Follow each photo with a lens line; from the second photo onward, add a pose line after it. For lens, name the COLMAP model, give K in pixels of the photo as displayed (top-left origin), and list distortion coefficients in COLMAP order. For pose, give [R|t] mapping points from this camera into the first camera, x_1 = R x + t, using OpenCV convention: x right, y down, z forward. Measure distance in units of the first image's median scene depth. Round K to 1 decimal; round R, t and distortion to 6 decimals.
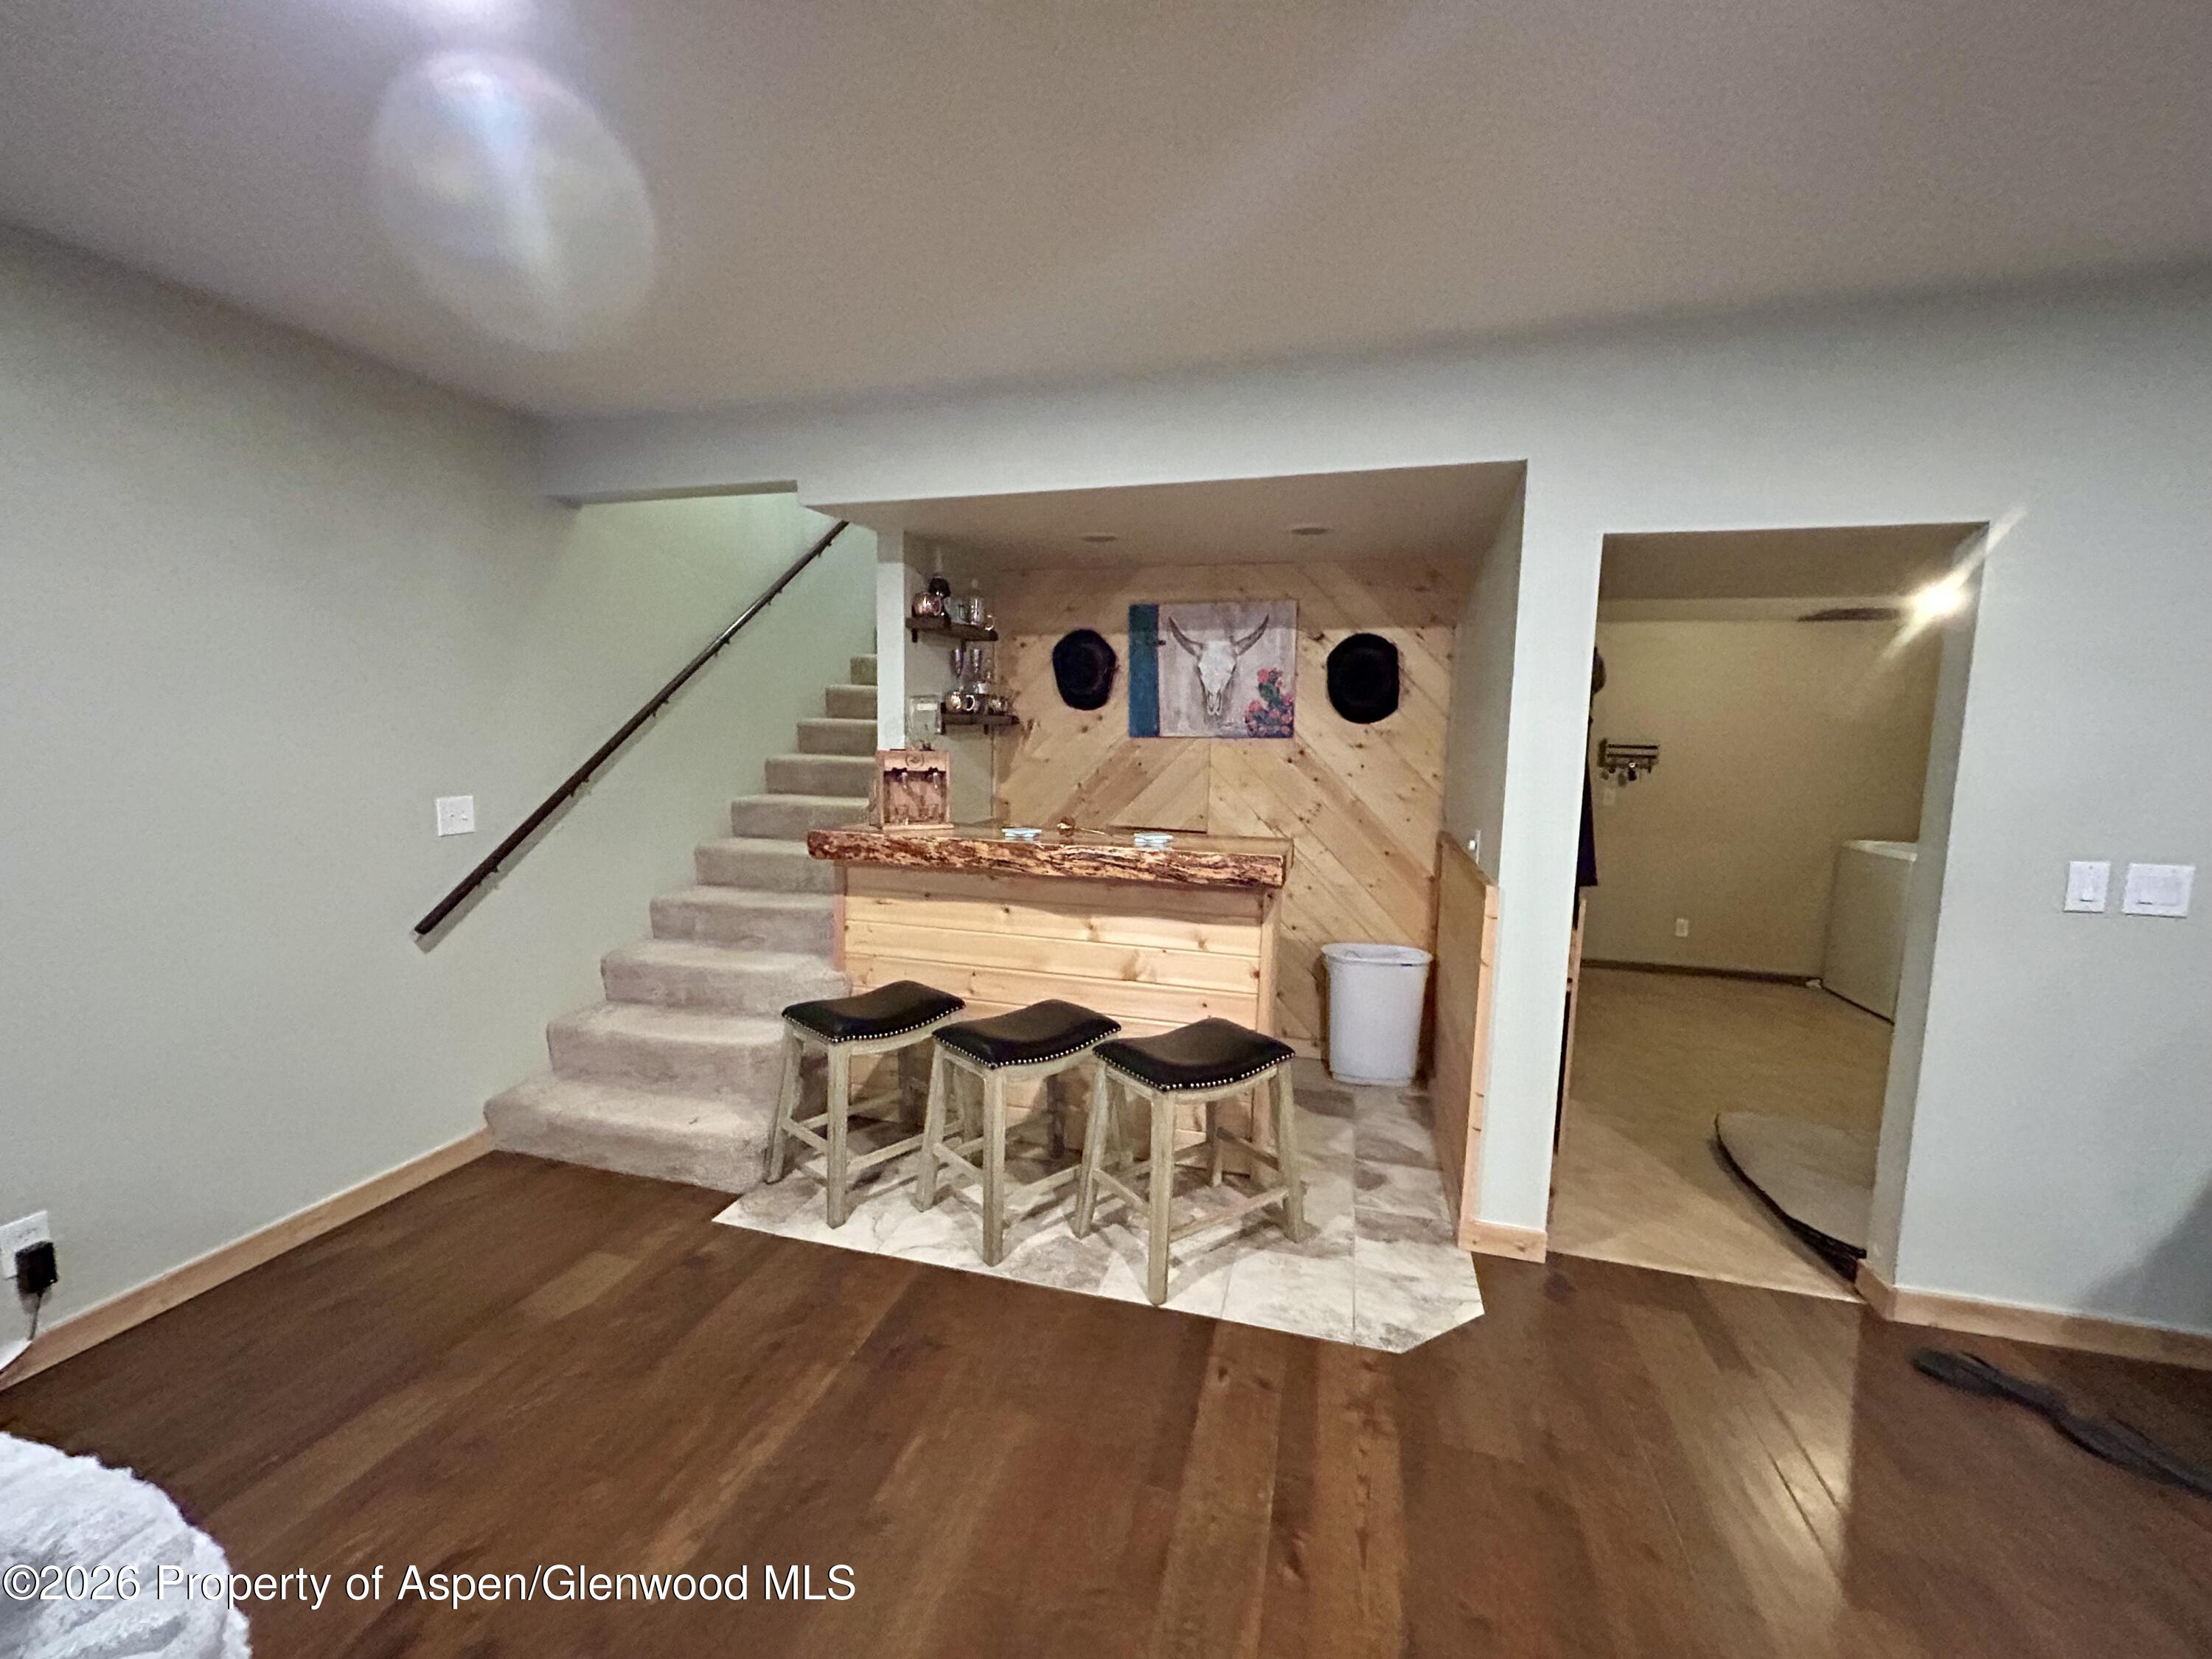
lens RADIAL K [[891.4, 0, 1100.8], [0, 891.4, 834.2], [0, 0, 1]] dist [-0.002397, 0.000268]
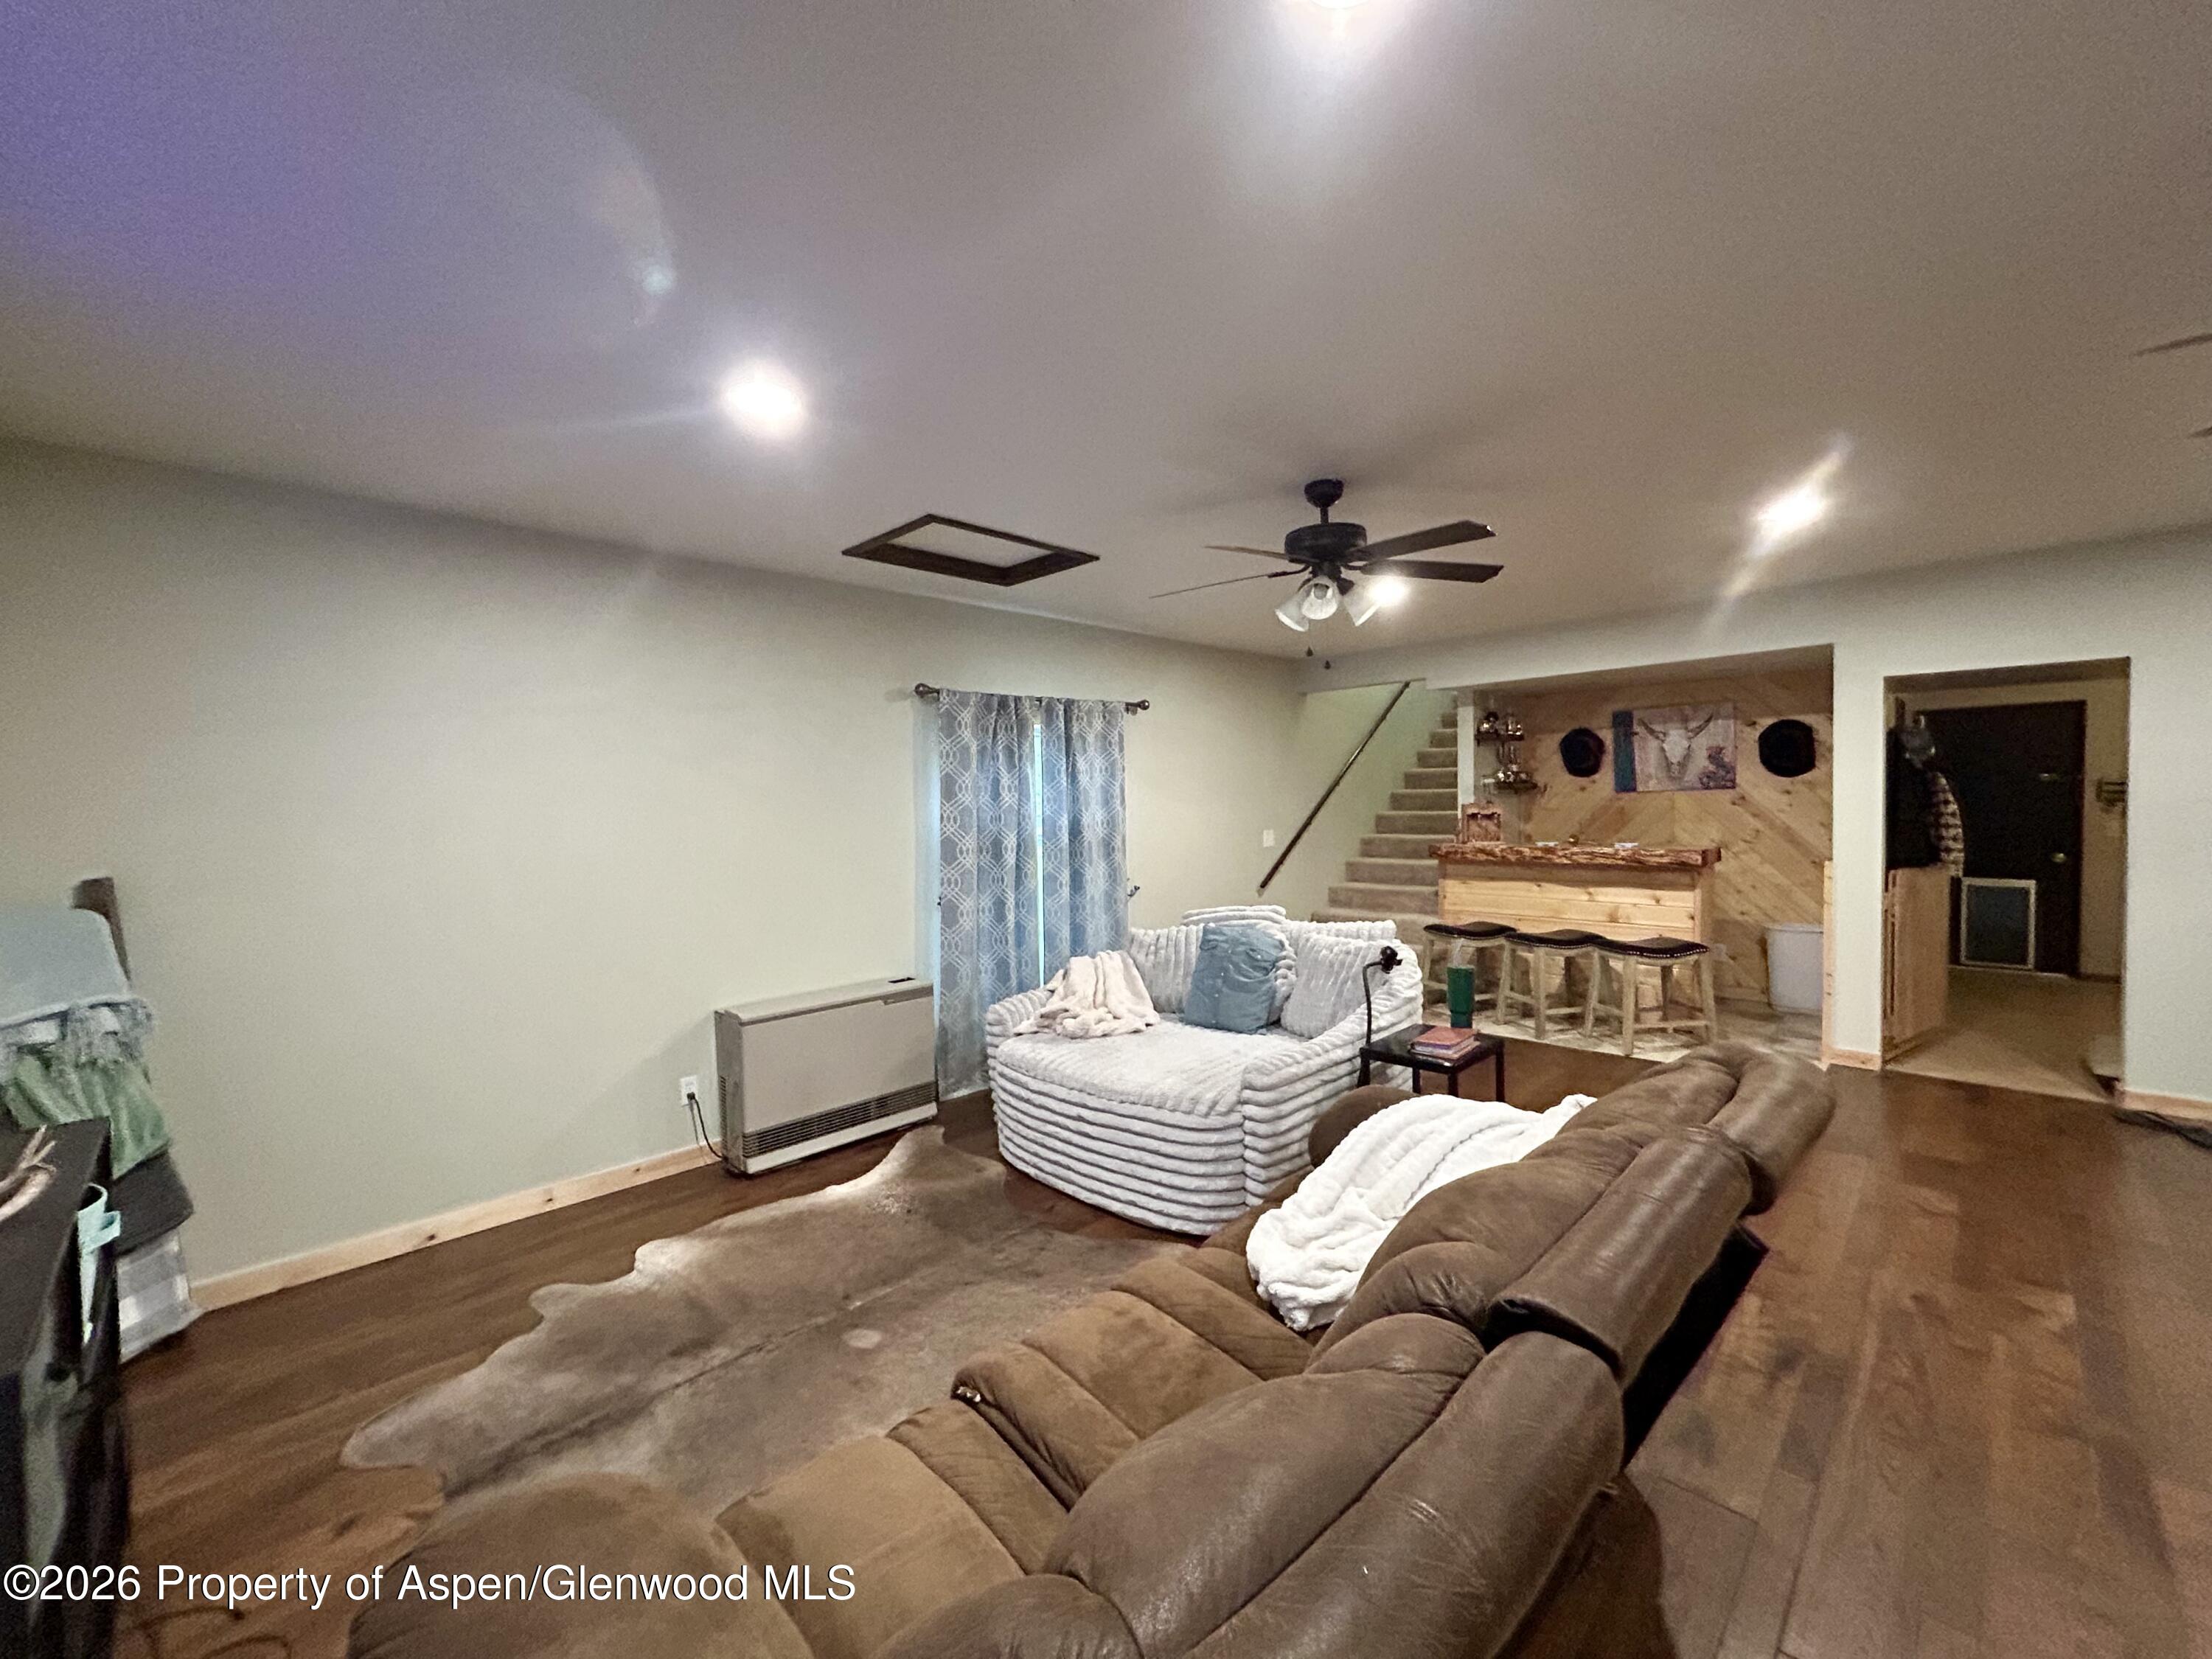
lens RADIAL K [[891.4, 0, 1100.8], [0, 891.4, 834.2], [0, 0, 1]] dist [-0.002397, 0.000268]
pose [[0.871026, -0.019544, -0.490847, 0.012999], [-0.018007, 0.997266, -0.071661, 0.105665], [0.490906, 0.071257, 0.868293, -0.911454]]
